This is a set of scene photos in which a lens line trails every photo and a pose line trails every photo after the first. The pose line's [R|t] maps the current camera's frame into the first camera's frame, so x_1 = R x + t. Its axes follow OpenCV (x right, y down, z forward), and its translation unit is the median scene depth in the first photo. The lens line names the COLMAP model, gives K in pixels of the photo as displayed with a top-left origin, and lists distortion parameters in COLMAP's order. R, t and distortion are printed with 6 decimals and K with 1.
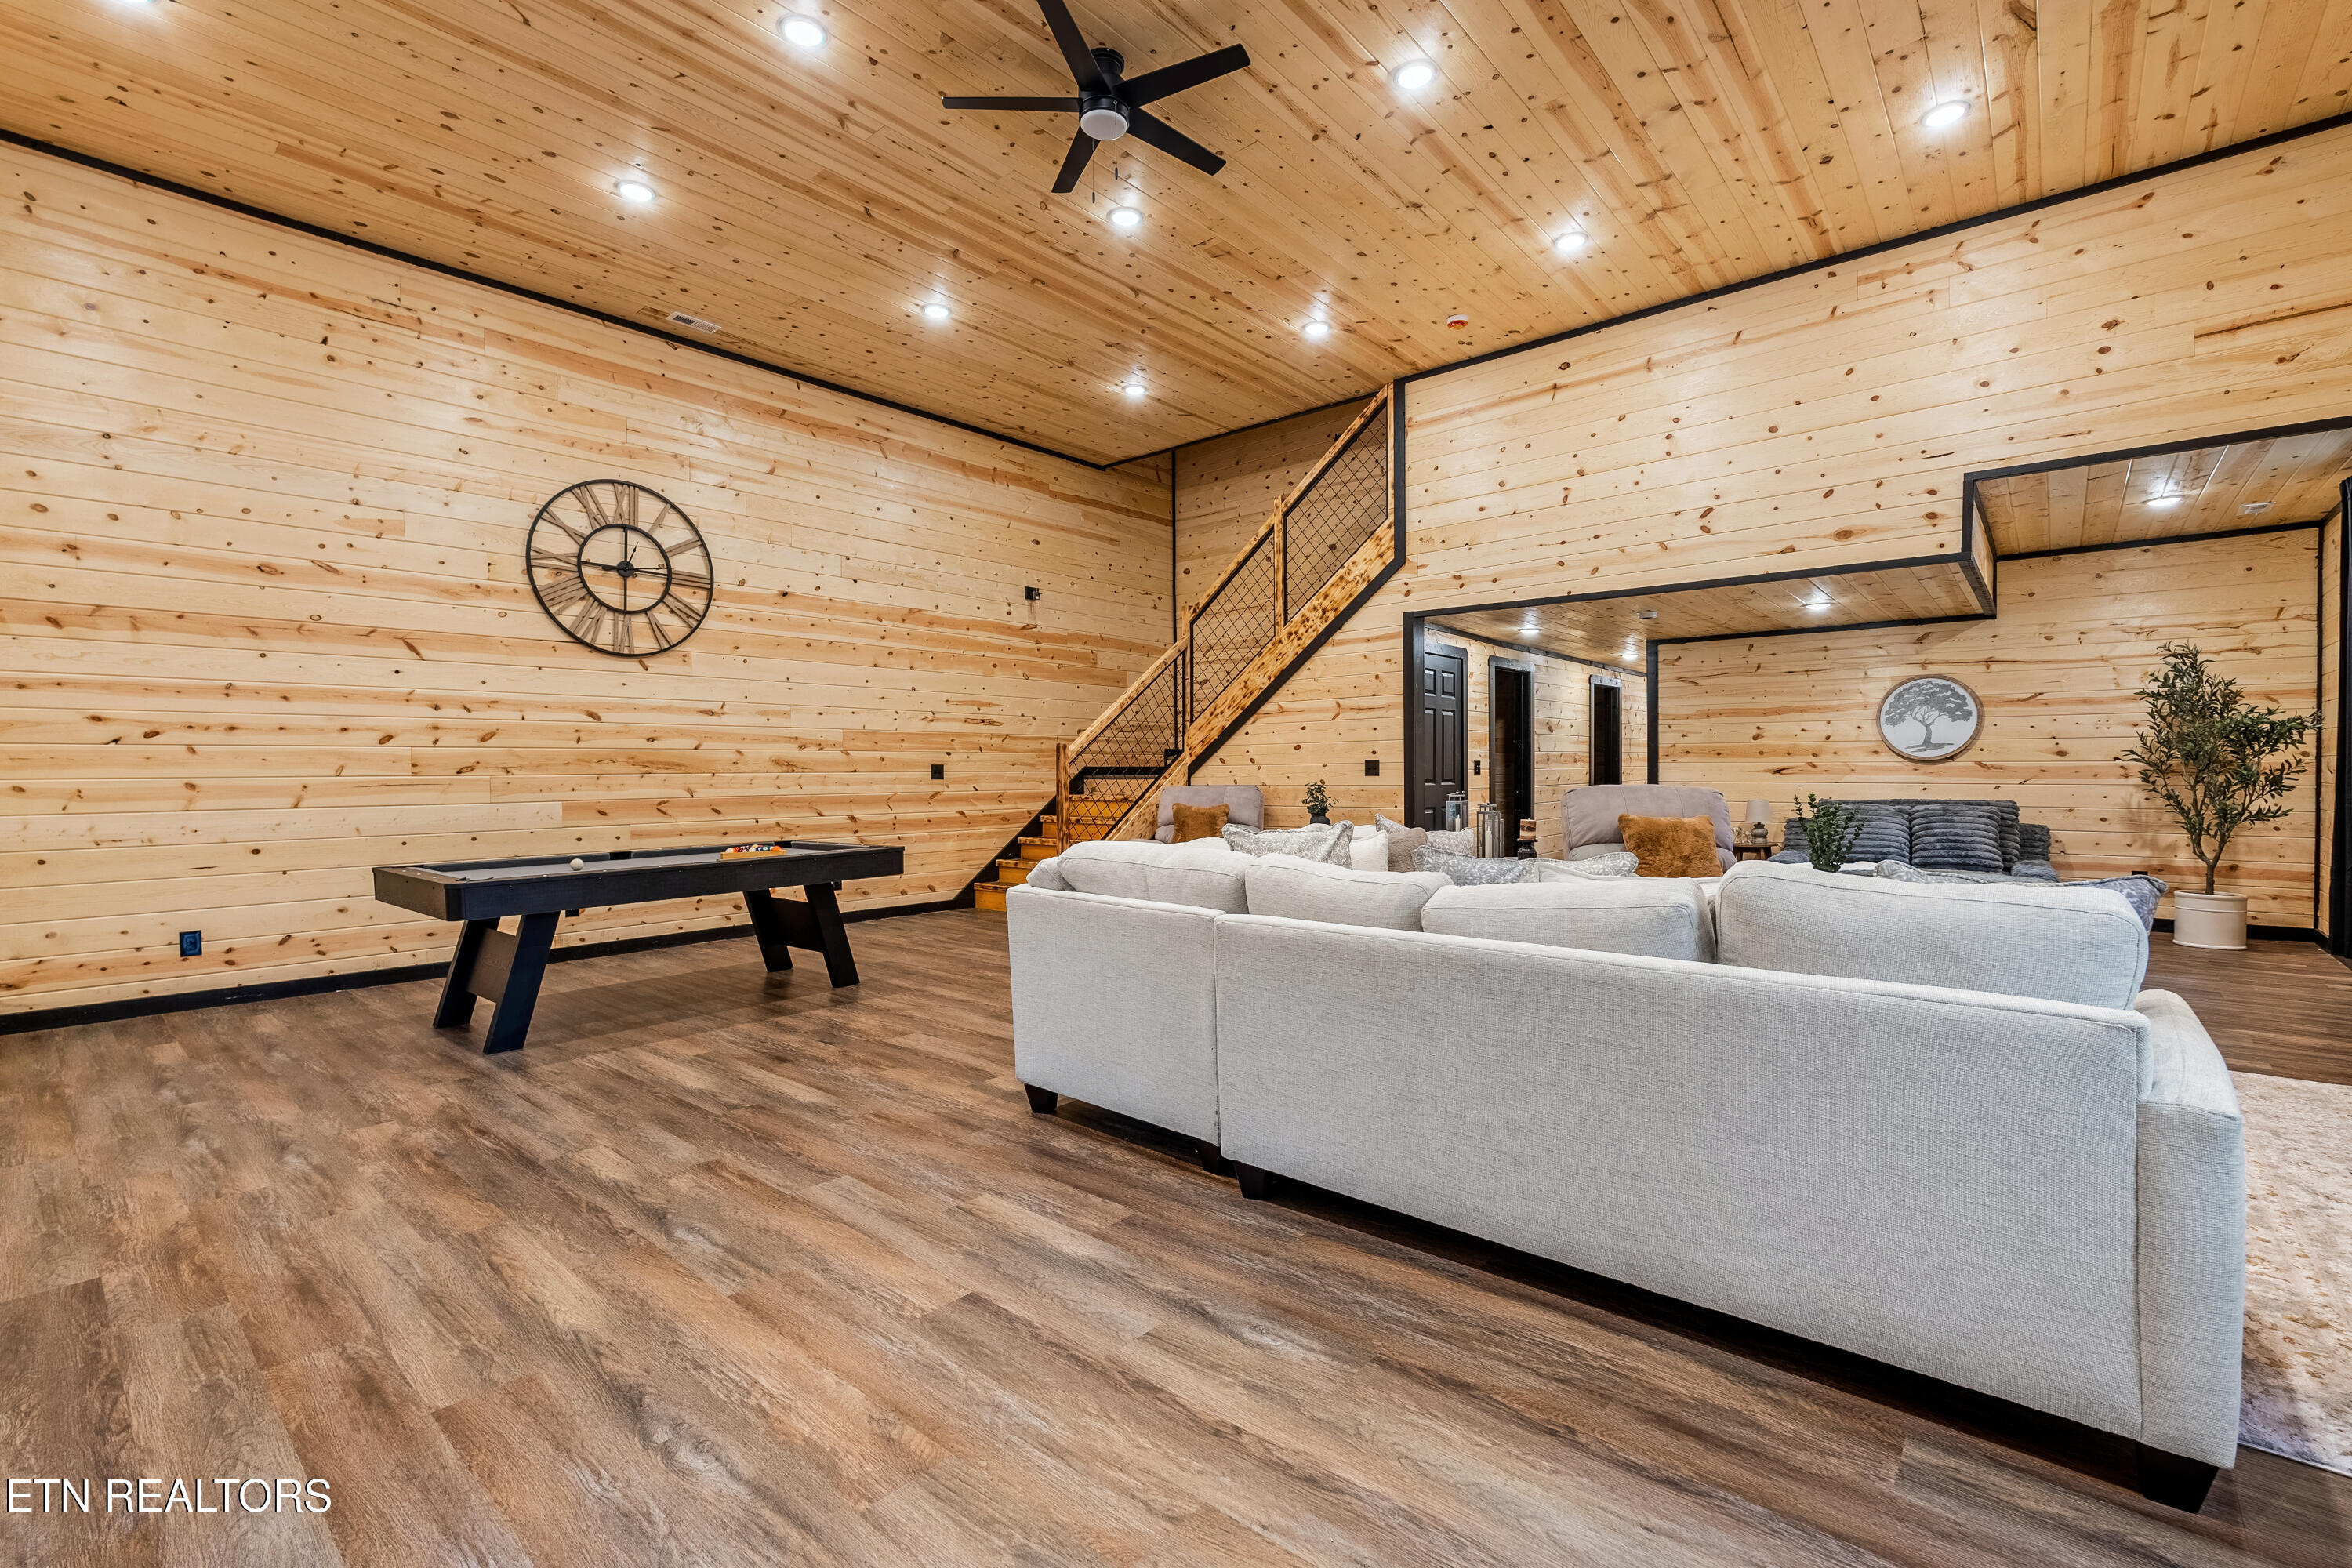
lens RADIAL K [[1035.8, 0, 1181.5], [0, 1035.8, 787.1], [0, 0, 1]] dist [-0.001689, 0.000601]
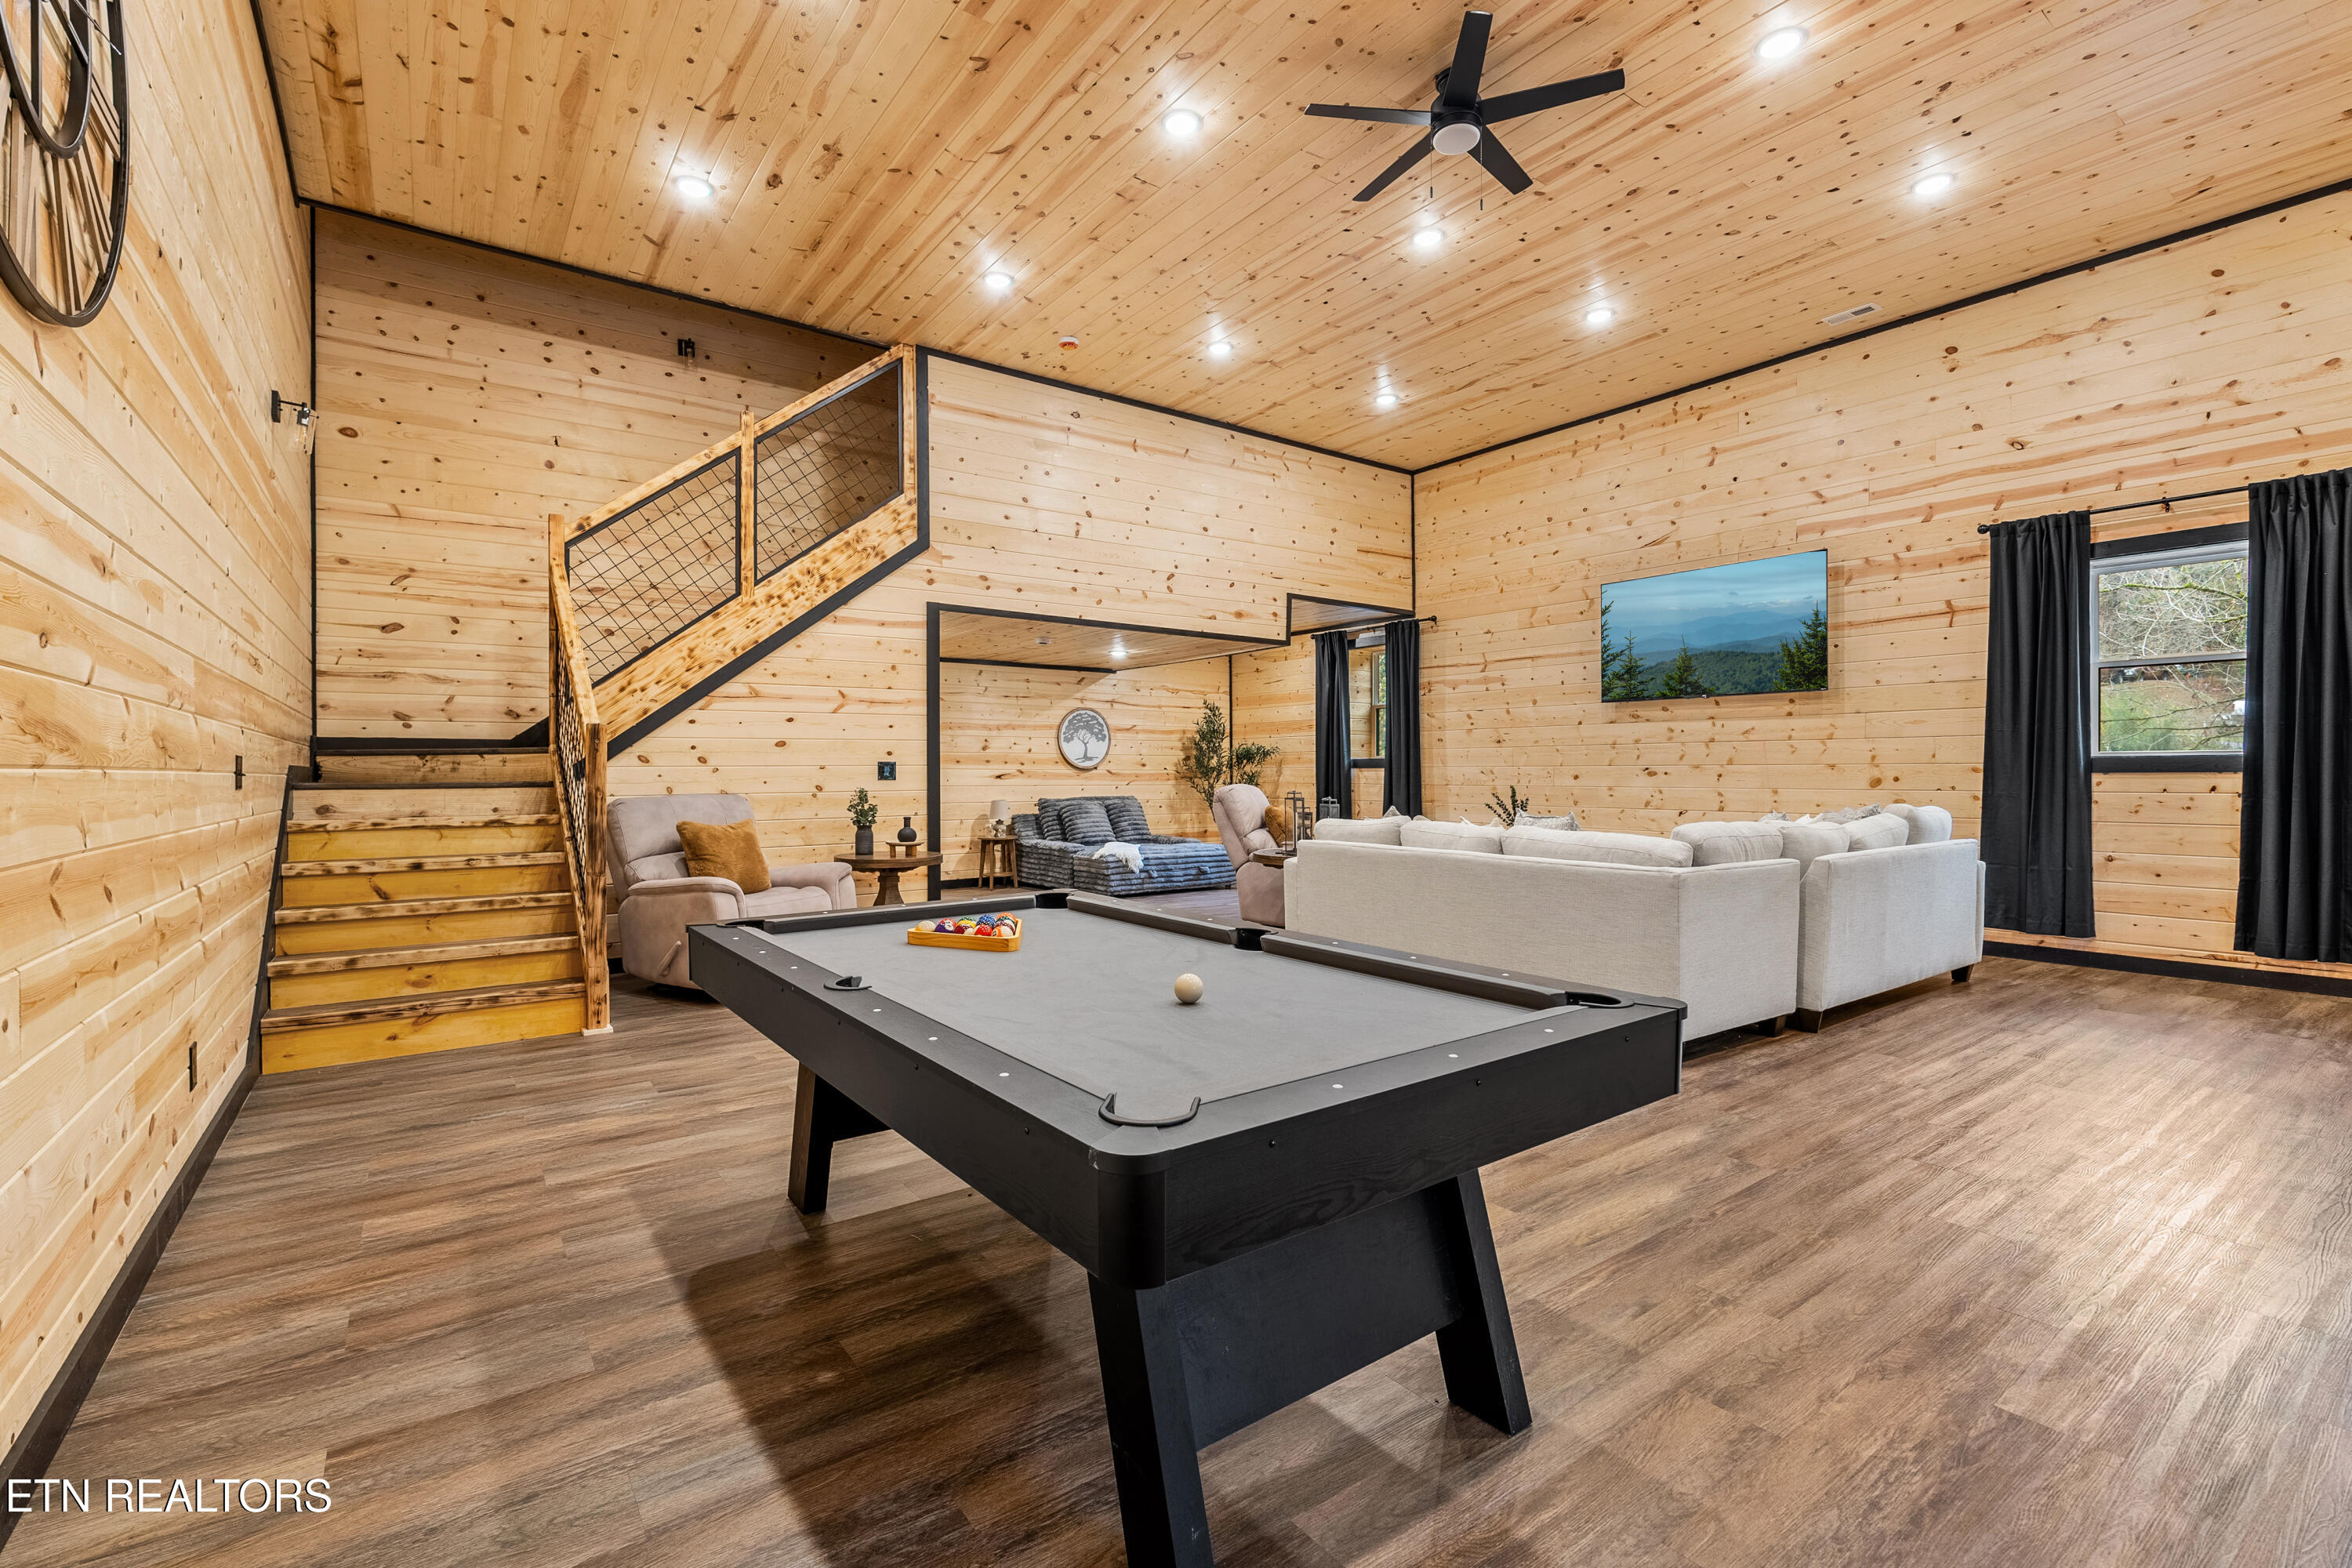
lens RADIAL K [[1035.8, 0, 1172.0], [0, 1035.8, 770.0], [0, 0, 1]] dist [-0.001689, 0.000601]
pose [[0.222730, 0.009422, 0.974835, -0.629677], [0.019678, 0.999706, -0.014158, -0.002255], [-0.974681, 0.022336, 0.222480, 0.587999]]
